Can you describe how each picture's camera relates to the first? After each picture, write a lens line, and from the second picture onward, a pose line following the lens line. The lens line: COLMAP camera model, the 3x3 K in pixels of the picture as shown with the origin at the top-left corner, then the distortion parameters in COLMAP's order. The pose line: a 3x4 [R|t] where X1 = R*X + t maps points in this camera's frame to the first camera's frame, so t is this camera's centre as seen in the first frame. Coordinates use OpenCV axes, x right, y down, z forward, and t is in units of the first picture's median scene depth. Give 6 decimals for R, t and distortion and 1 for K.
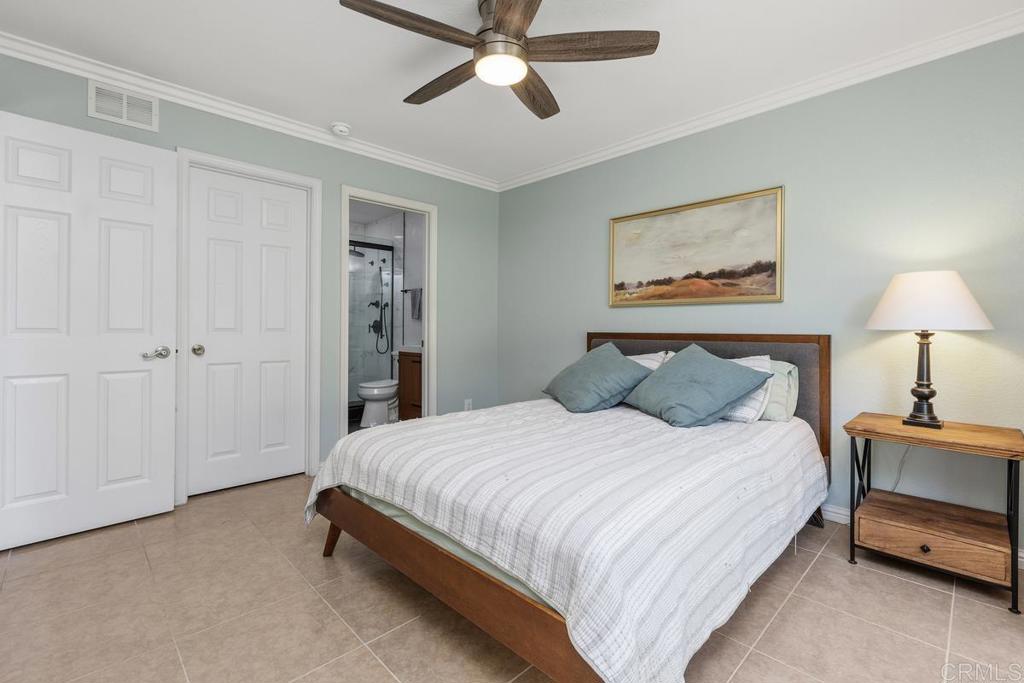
lens RADIAL K [[454.7, 0, 512.2], [0, 454.7, 330.3], [0, 0, 1]] dist [0.000875, -0.000892]
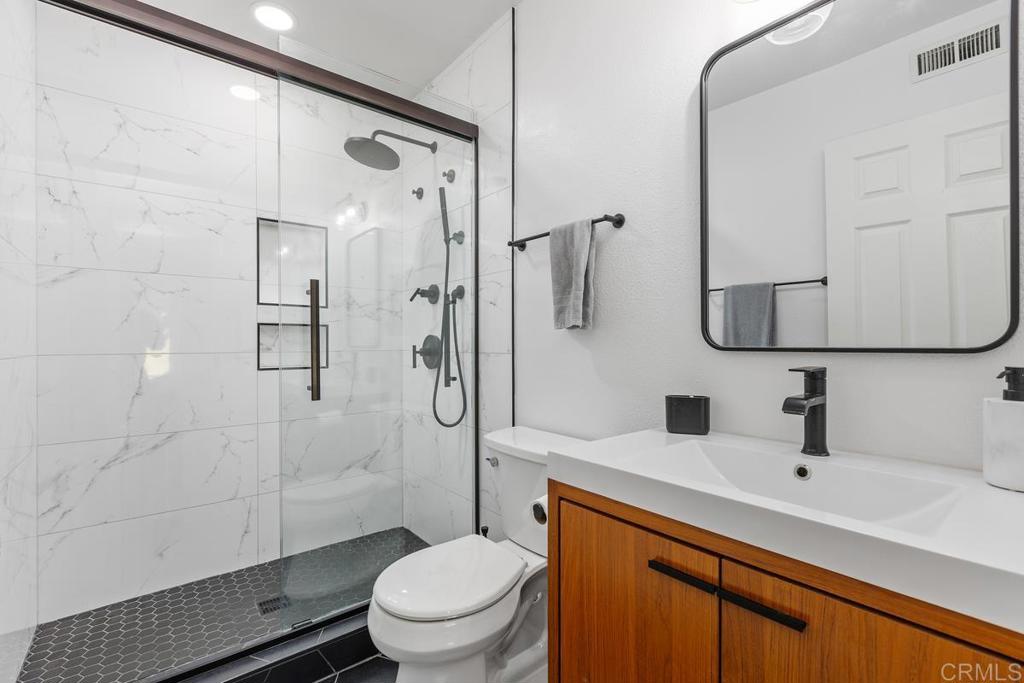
lens RADIAL K [[454.7, 0, 513.2], [0, 454.7, 339.2], [0, 0, 1]] dist [0.000875, -0.000892]
pose [[0.994590, -0.010136, -0.103380, -0.196226], [0.009617, 0.999939, -0.005515, -0.016739], [0.103430, 0.004490, 0.994627, 0.643315]]
